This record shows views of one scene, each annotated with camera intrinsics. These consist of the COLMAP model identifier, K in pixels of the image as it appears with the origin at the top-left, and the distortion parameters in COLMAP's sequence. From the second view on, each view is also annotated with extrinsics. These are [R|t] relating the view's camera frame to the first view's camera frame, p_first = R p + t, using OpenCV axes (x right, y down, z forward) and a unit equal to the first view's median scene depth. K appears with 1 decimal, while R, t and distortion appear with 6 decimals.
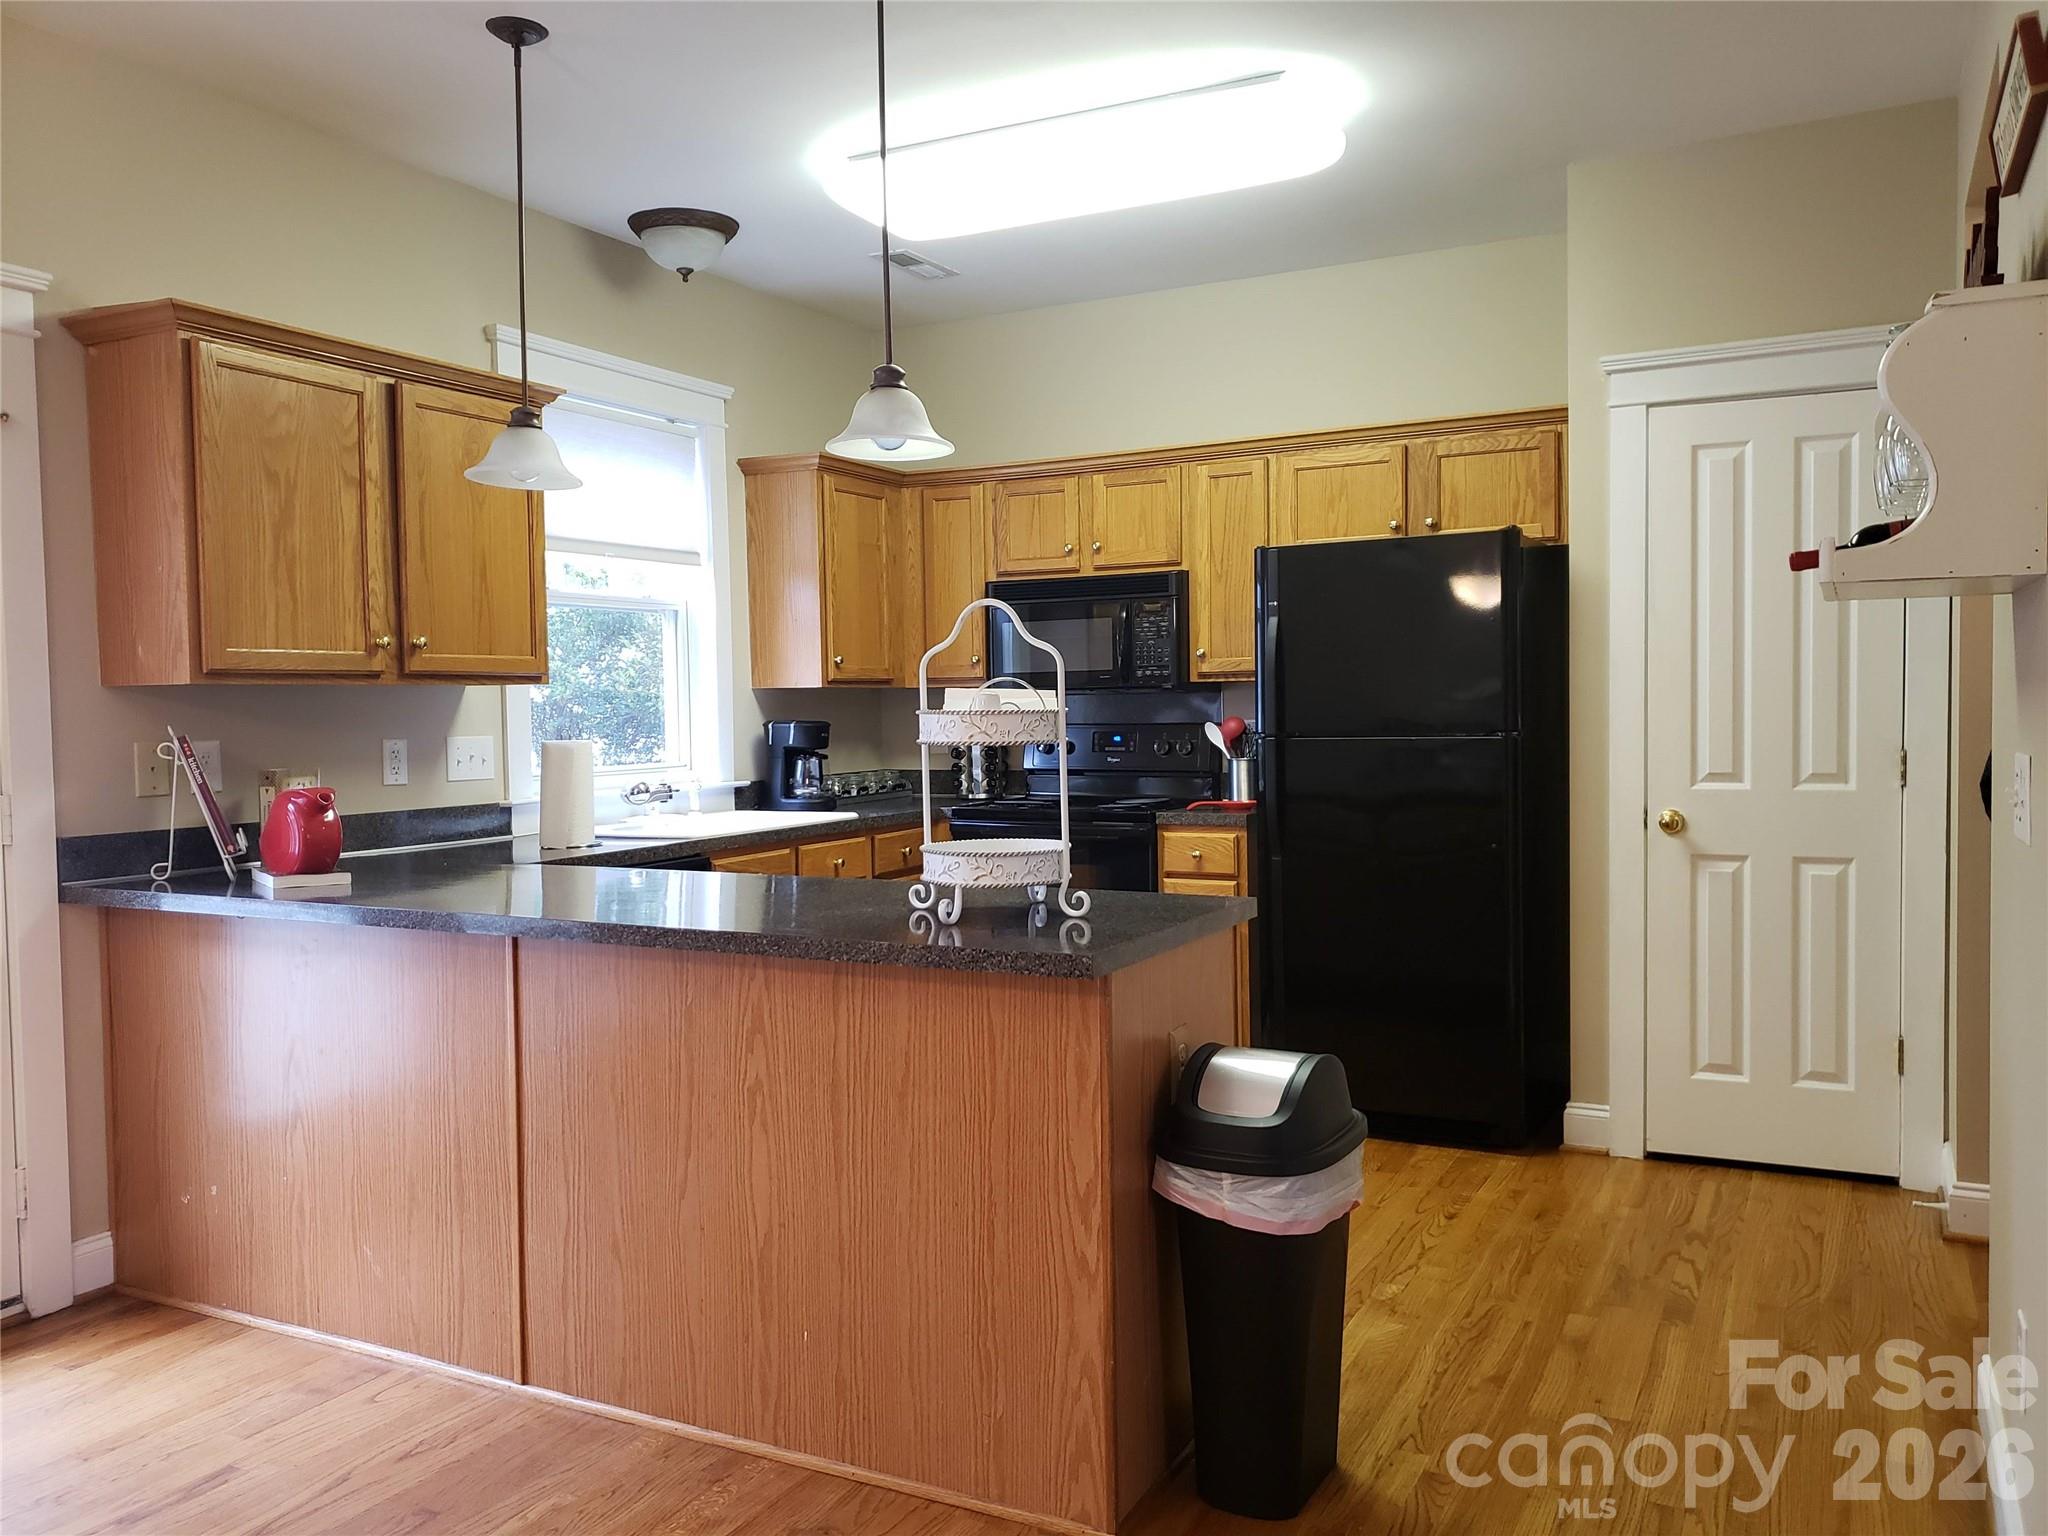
lens RADIAL K [[1613.7, 0, 1012.8], [0, 1613.7, 823.0], [0, 0, 1]] dist [0.090328, -0.143179]
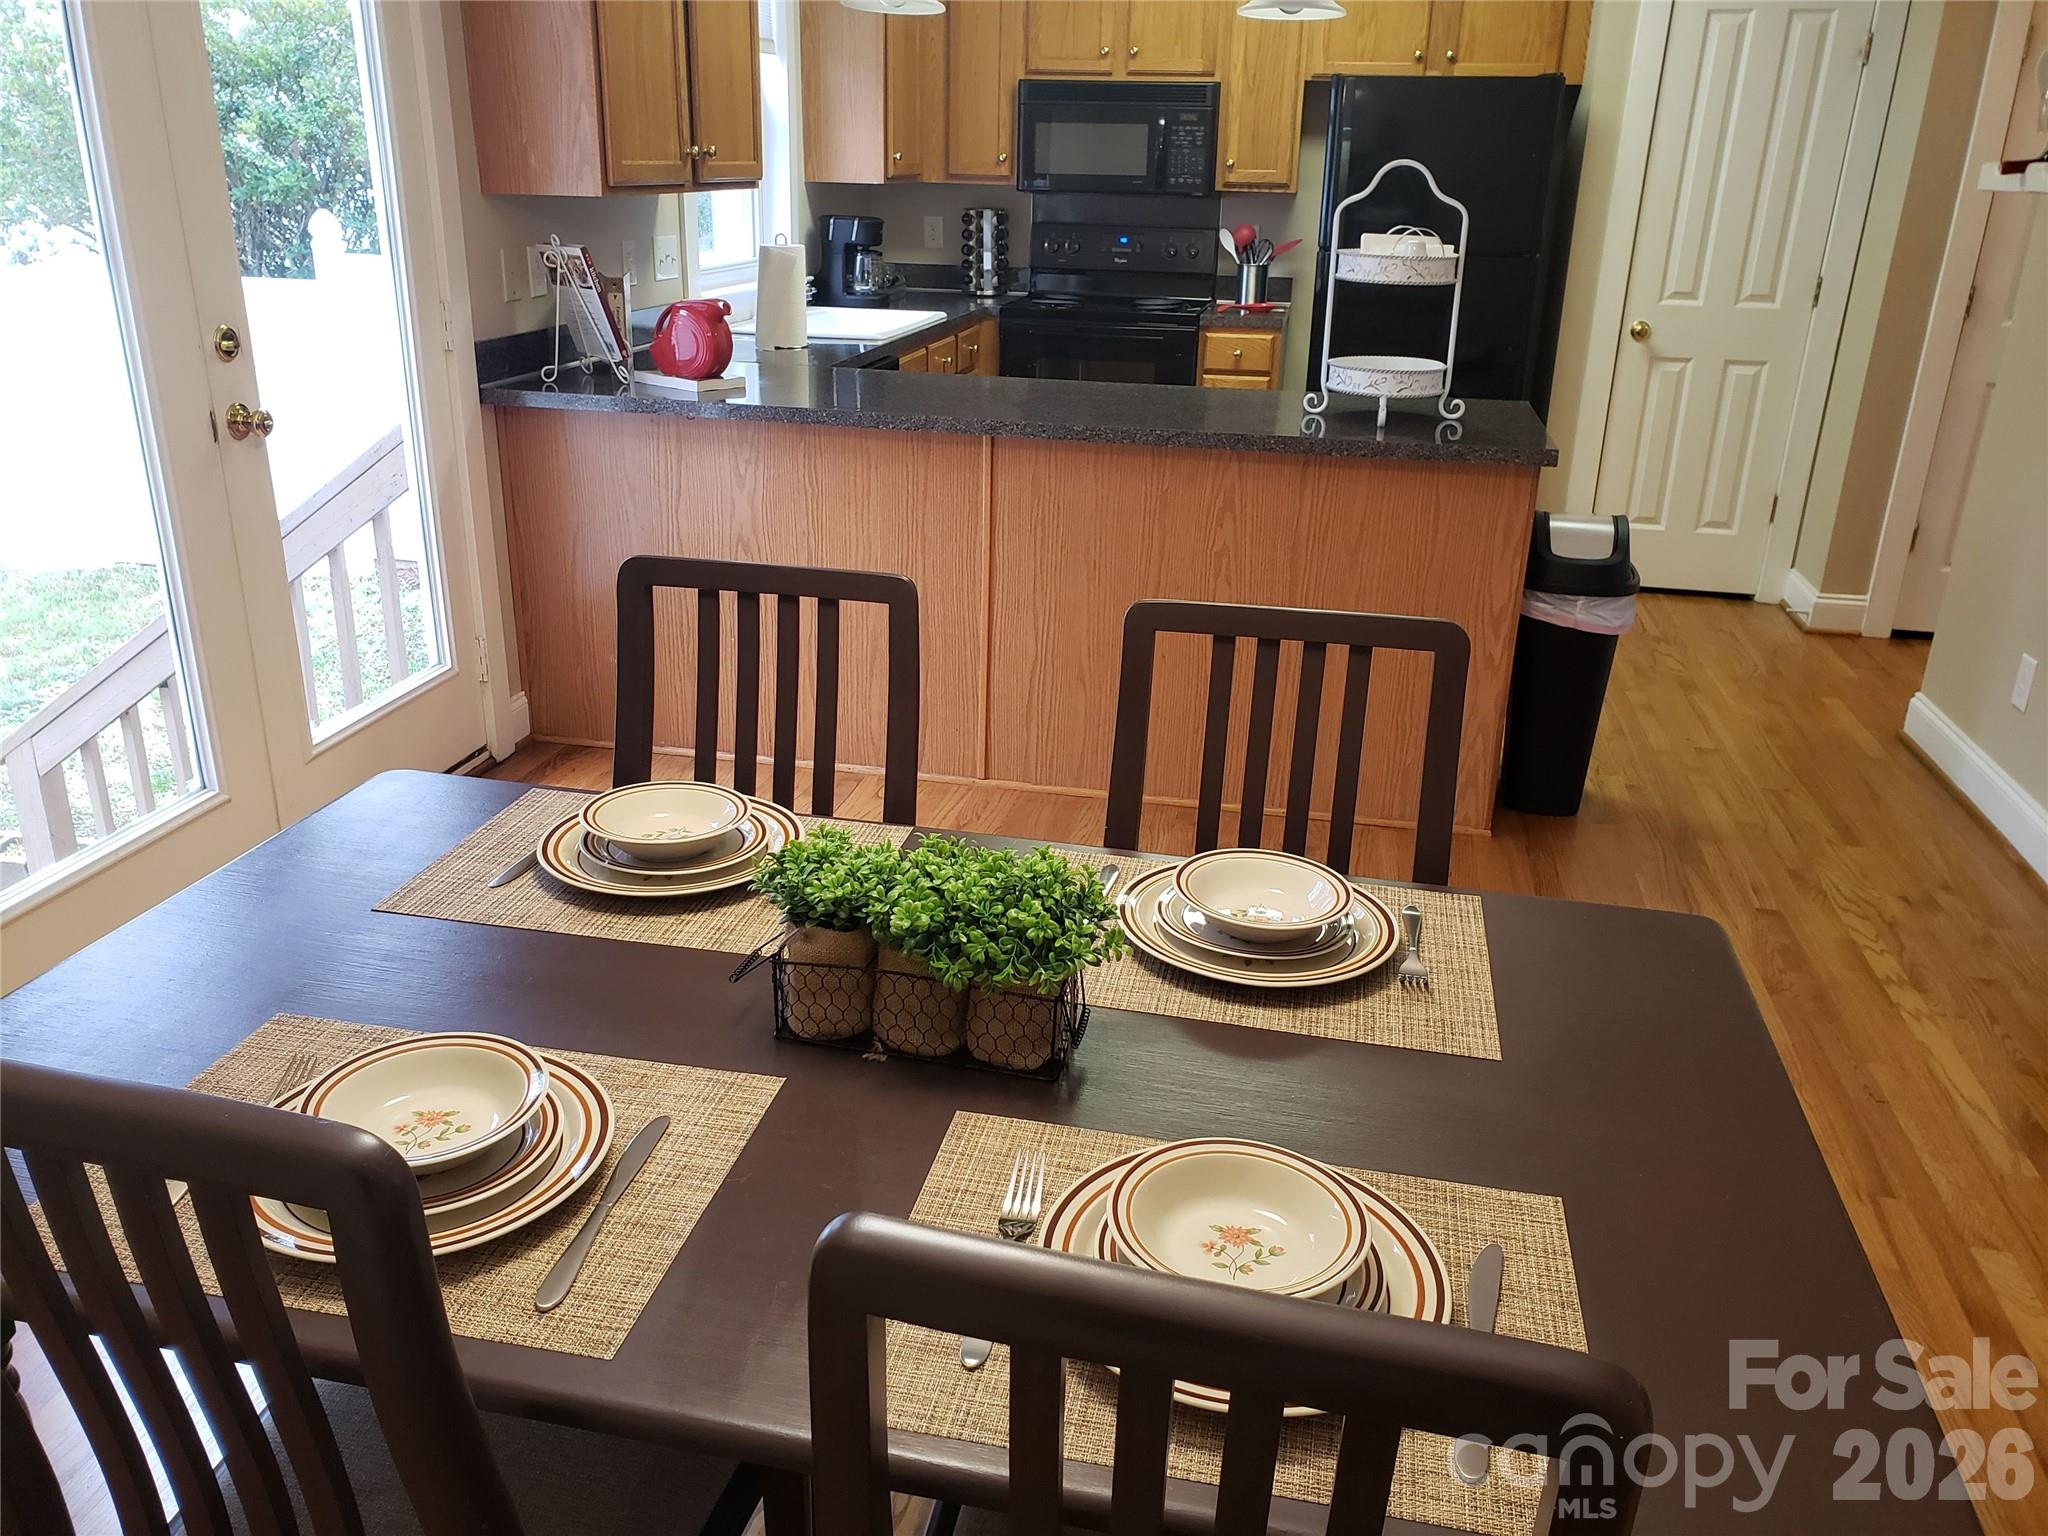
lens RADIAL K [[1613.7, 0, 1012.8], [0, 1613.7, 823.0], [0, 0, 1]] dist [0.090328, -0.143179]
pose [[0.958460, -0.074466, 0.275334, -0.542543], [-0.015756, 0.950021, 0.311789, -0.030767], [-0.284791, -0.303175, 0.909384, -0.187700]]
